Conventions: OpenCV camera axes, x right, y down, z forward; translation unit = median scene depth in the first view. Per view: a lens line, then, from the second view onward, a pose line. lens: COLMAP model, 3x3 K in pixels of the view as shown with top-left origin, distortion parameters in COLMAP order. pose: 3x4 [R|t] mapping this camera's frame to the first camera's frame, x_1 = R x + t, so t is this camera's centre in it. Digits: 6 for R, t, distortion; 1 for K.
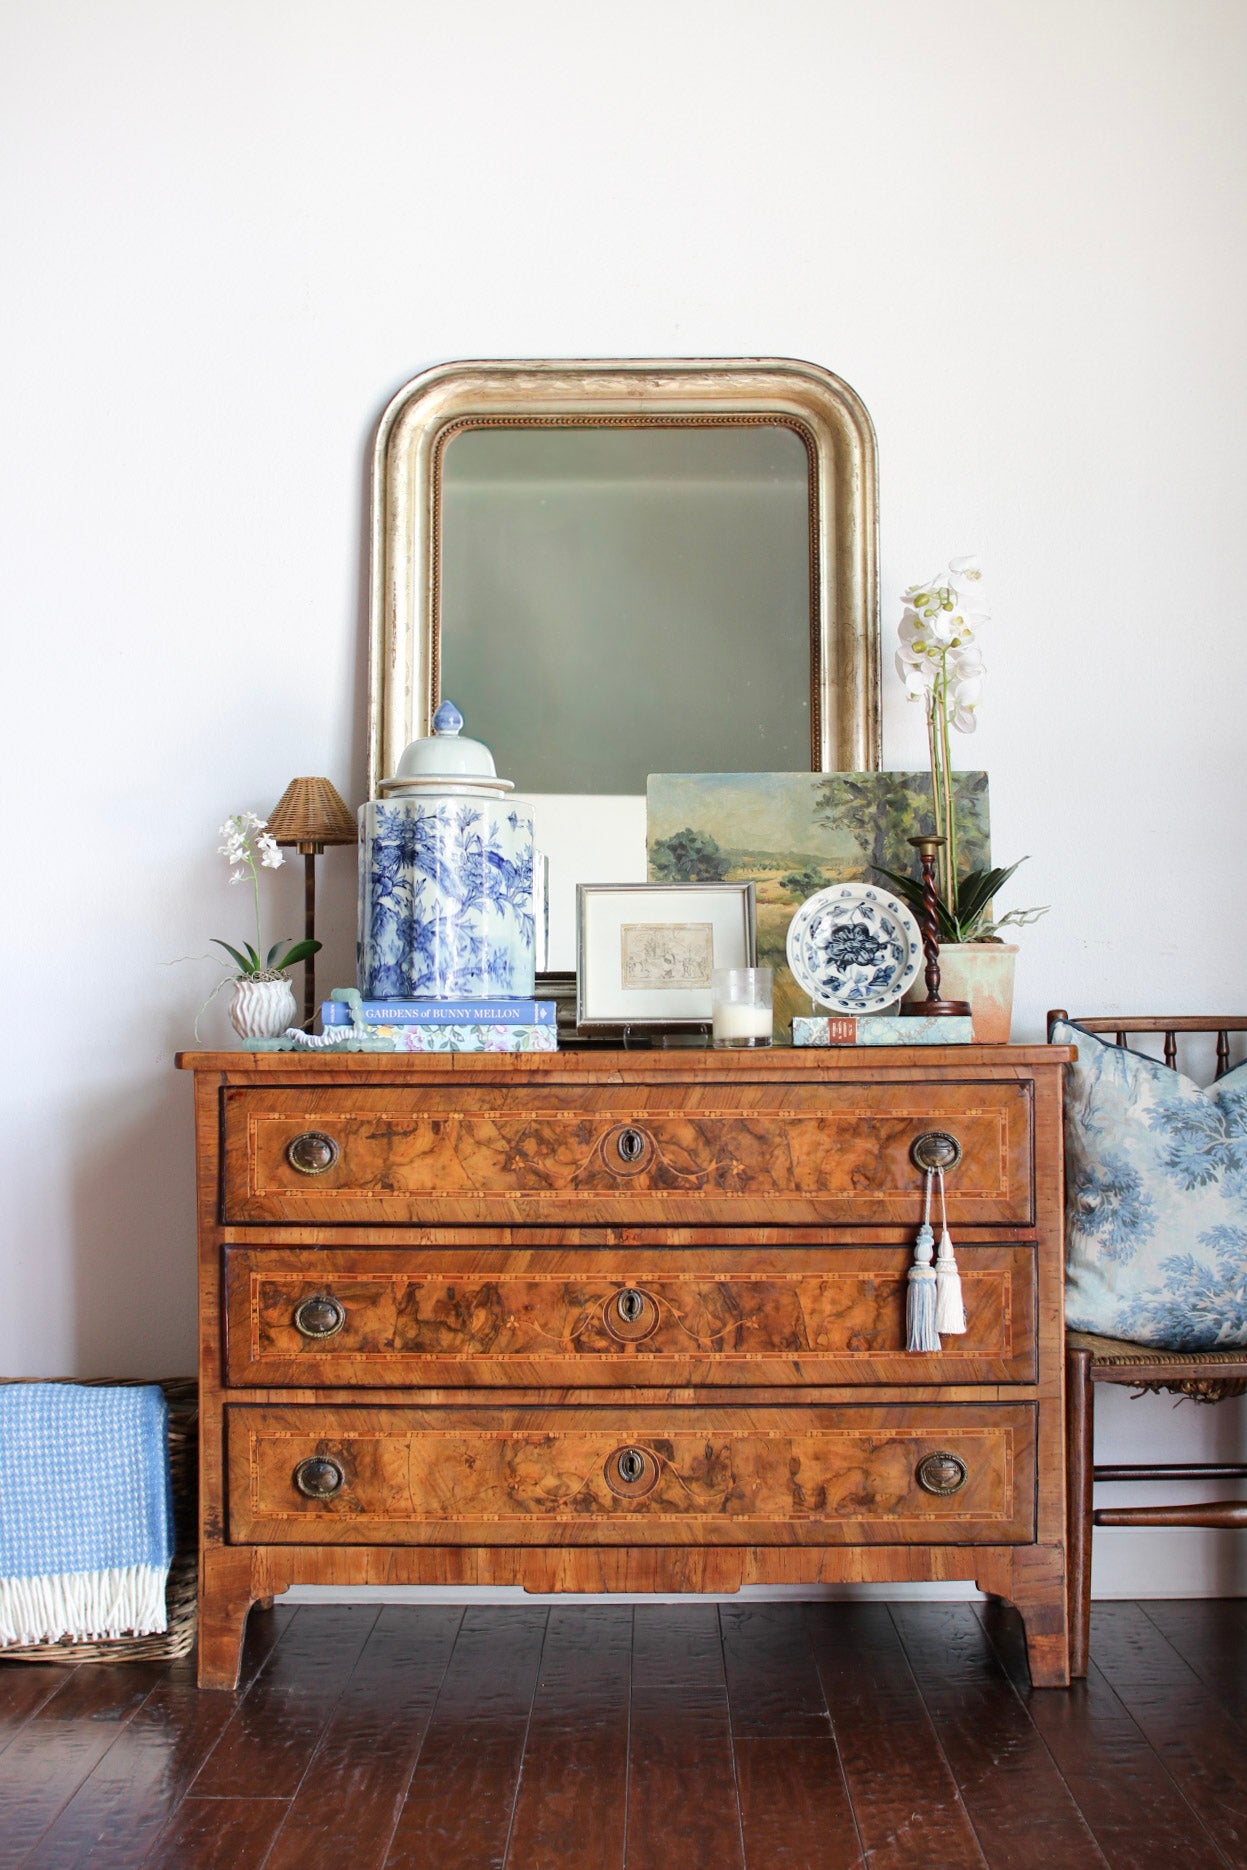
lens RADIAL K [[2645.2, 0, 623.5], [0, 2645.2, 935.0], [0, 0, 1]] dist [-0.189320, 0.282946]
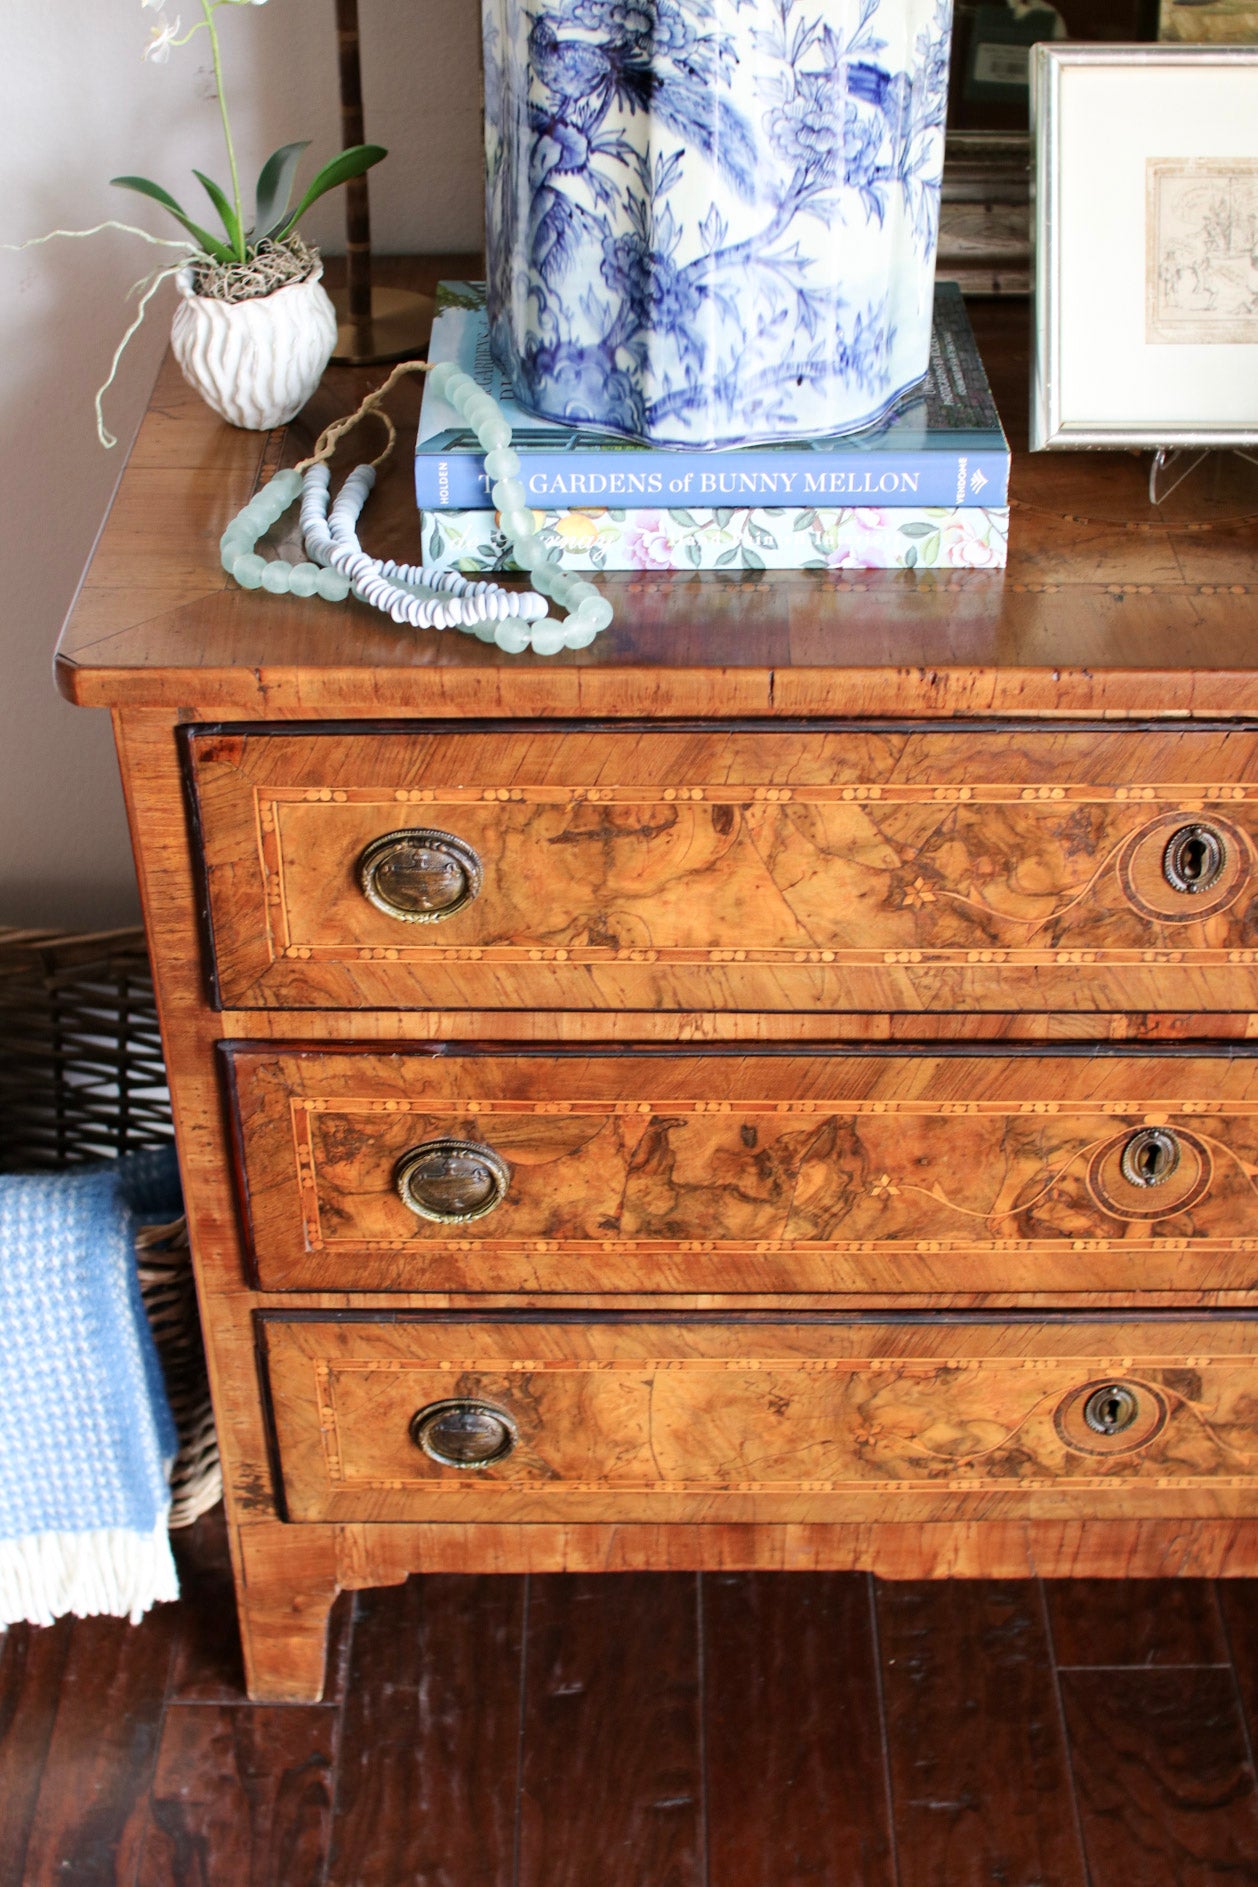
lens RADIAL K [[2669.3, 0, 629.0], [0, 2669.3, 943.5], [0, 0, 1]] dist [-0.189320, 0.282946]
pose [[0.999961, -0.006009, 0.006533, -0.088247], [0.000802, 0.794208, 0.607645, -0.160811], [-0.008840, -0.607616, 0.794182, 0.664390]]
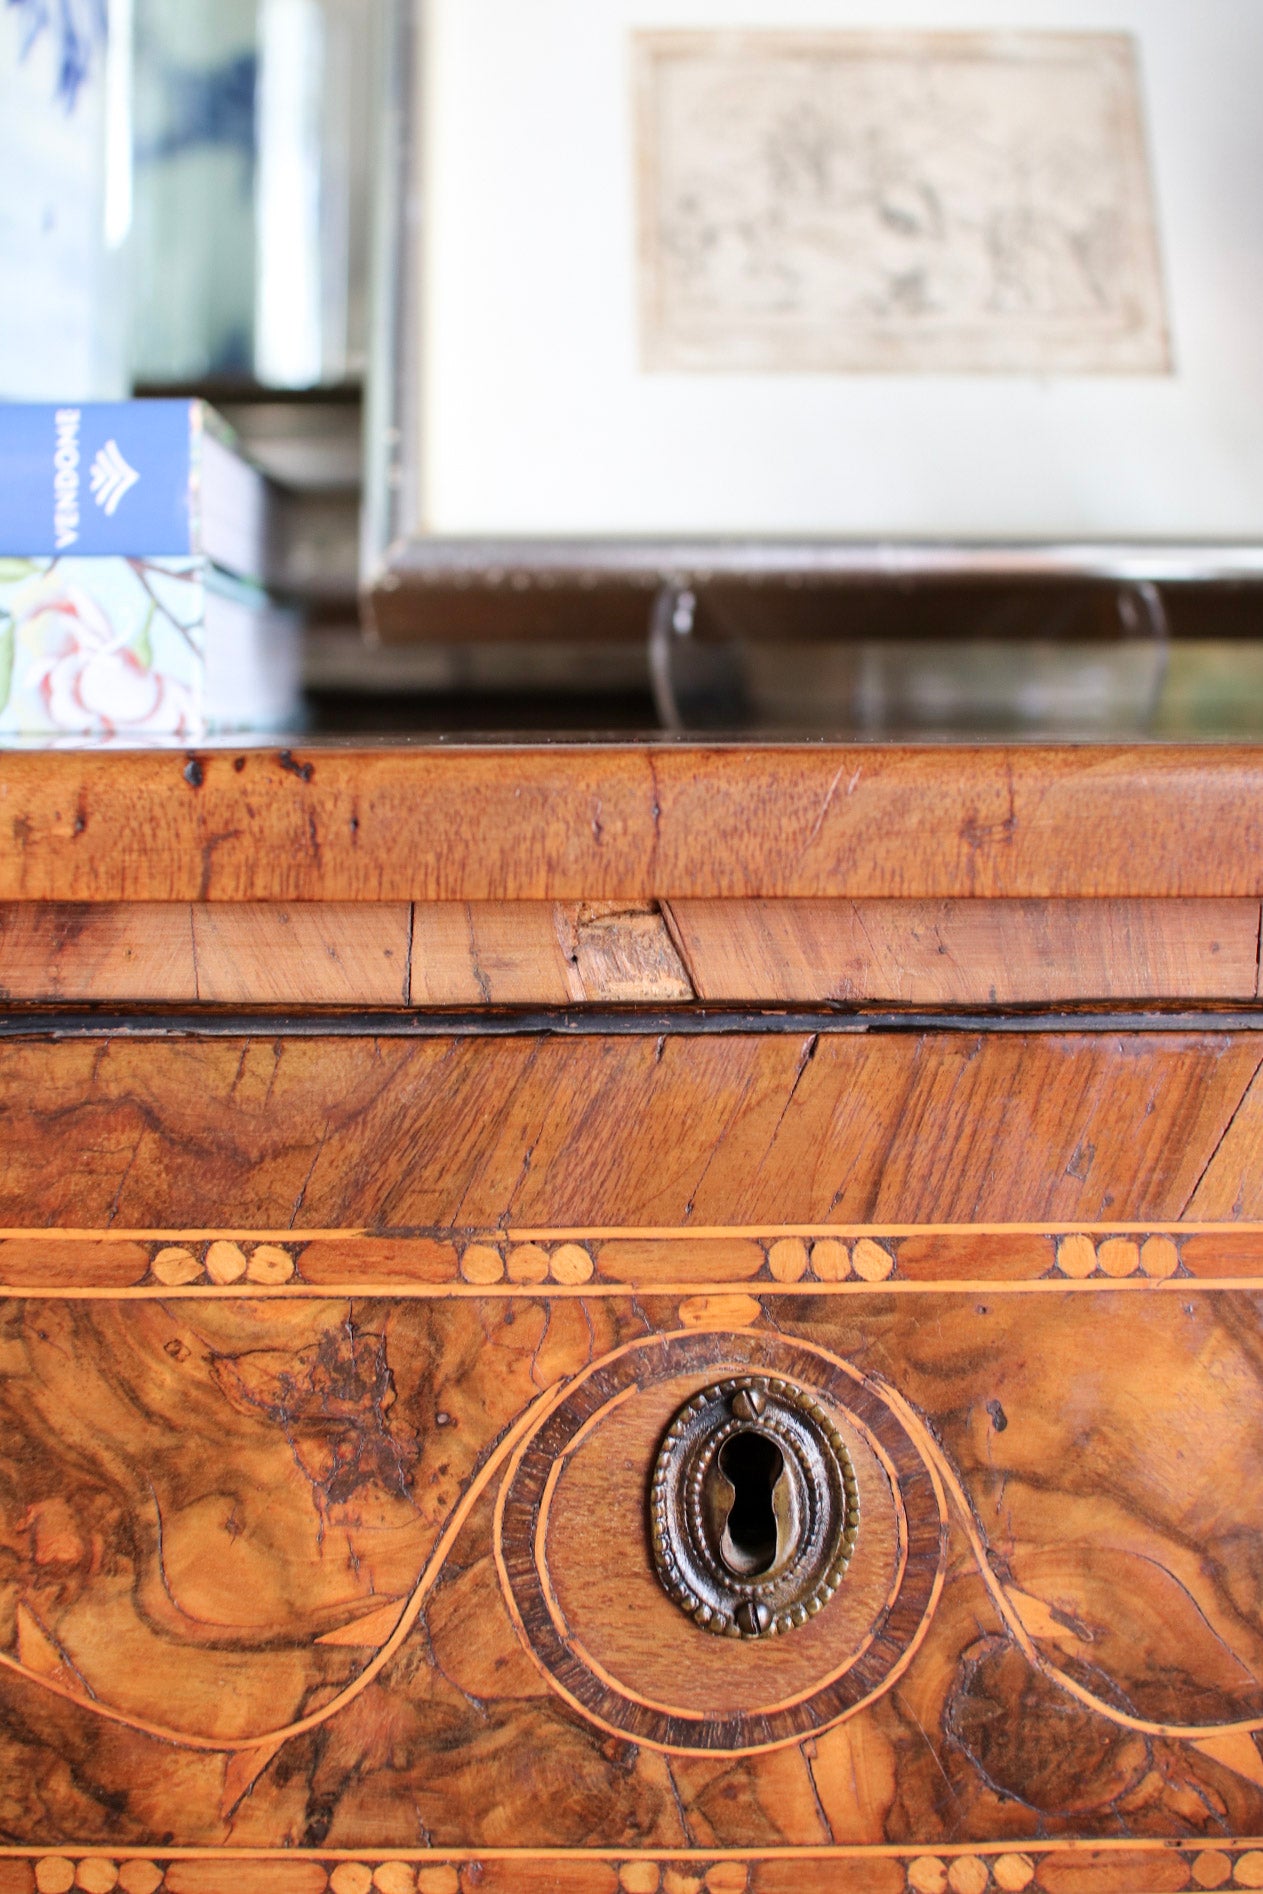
lens RADIAL K [[2638.0, 0, 631.5], [0, 2638.0, 947.0], [0, 0, 1]] dist [-0.190534, 0.266977]
pose [[0.999424, 0.002082, 0.033863, -0.007104], [-0.006496, 0.991393, 0.130755, 0.037413], [-0.033299, -0.130899, 0.990836, 0.881087]]
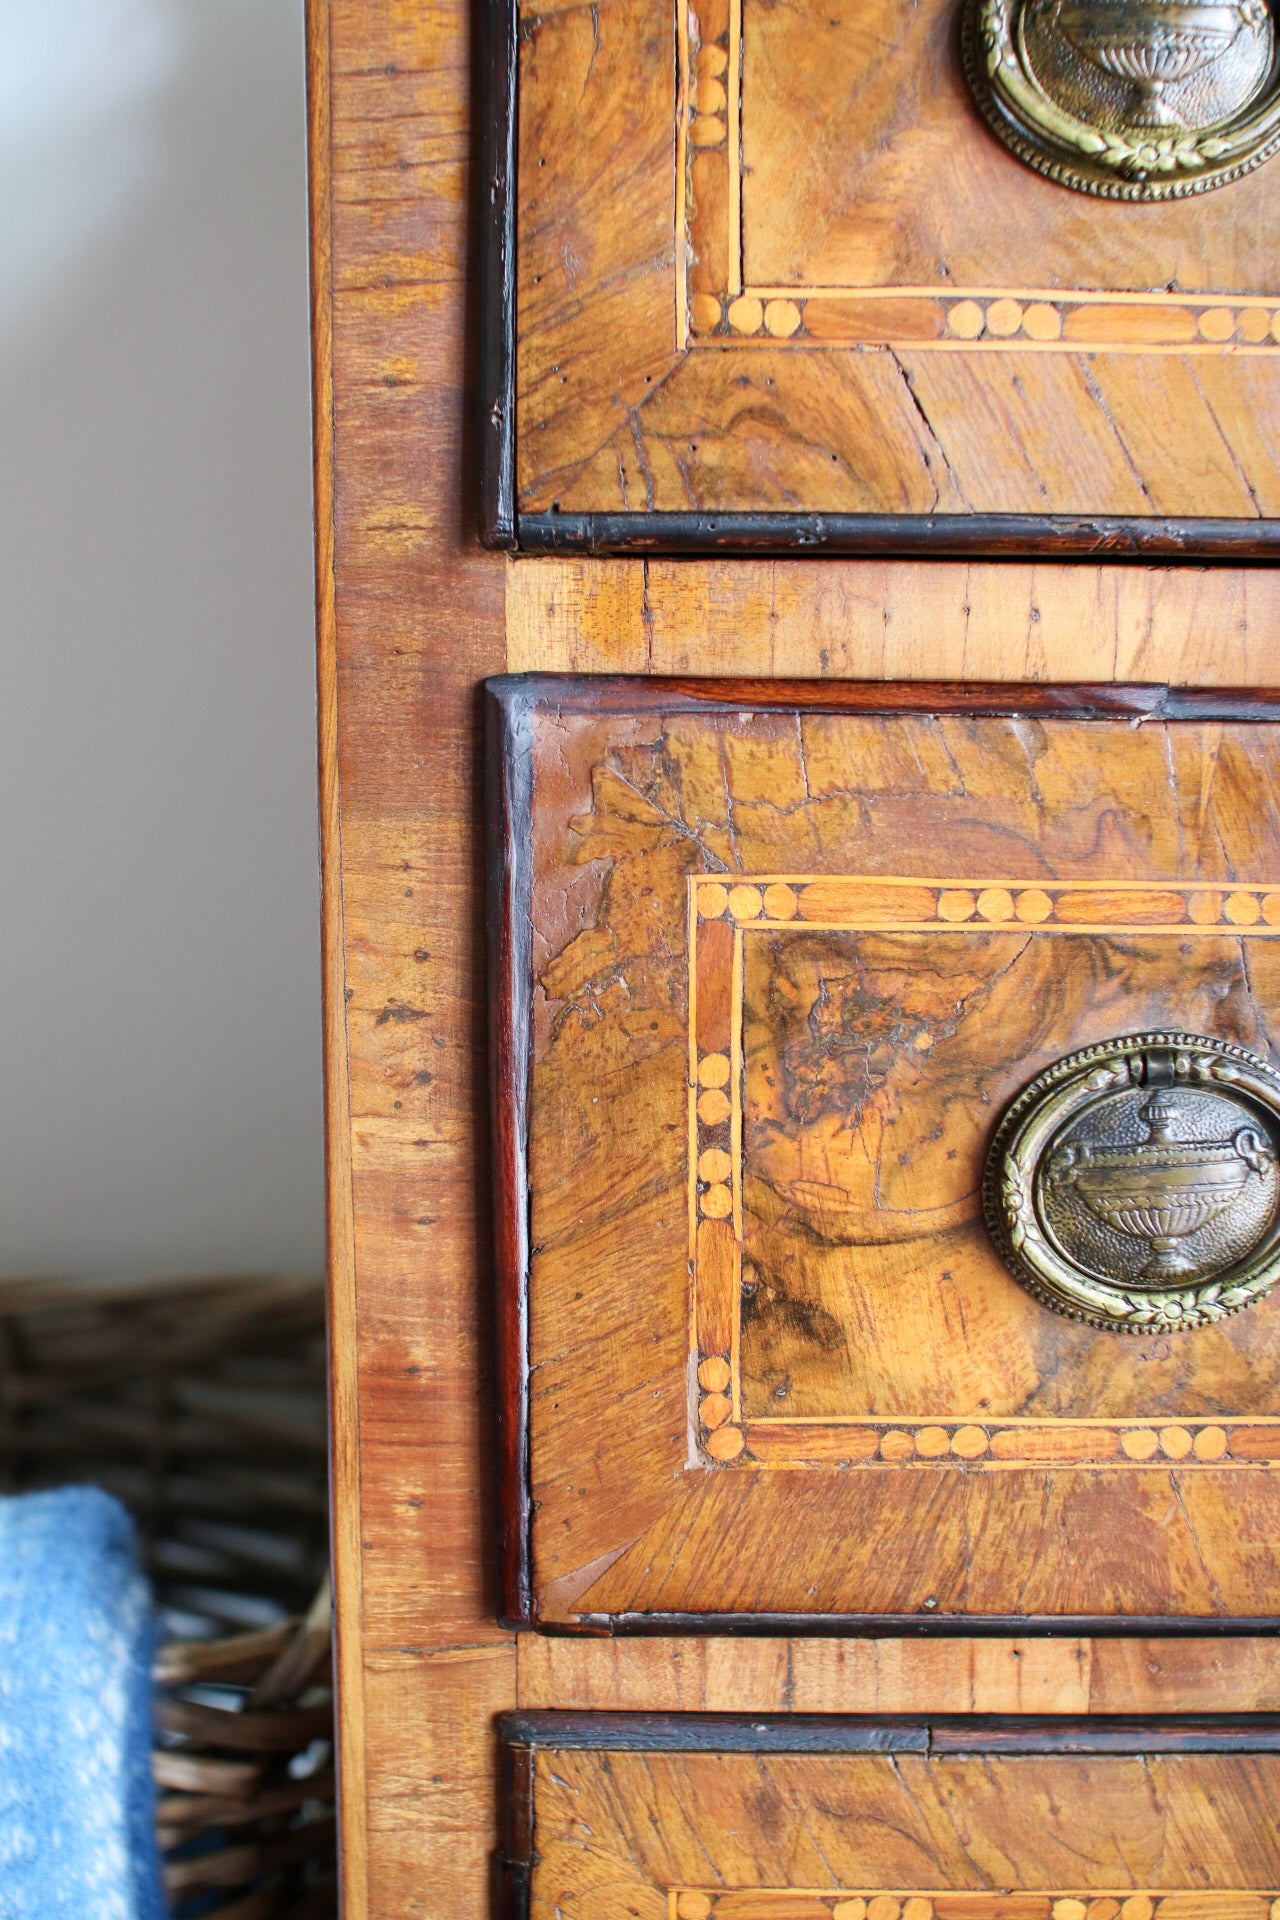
lens RADIAL K [[2674.2, 0, 640.0], [0, 2674.2, 960.0], [0, 0, 1]] dist [-0.190534, 0.266977]
pose [[0.999929, 0.008273, -0.008618, -0.143360], [-0.006699, 0.985616, 0.168870, 0.108276], [0.009891, -0.168800, 0.985601, 0.854700]]
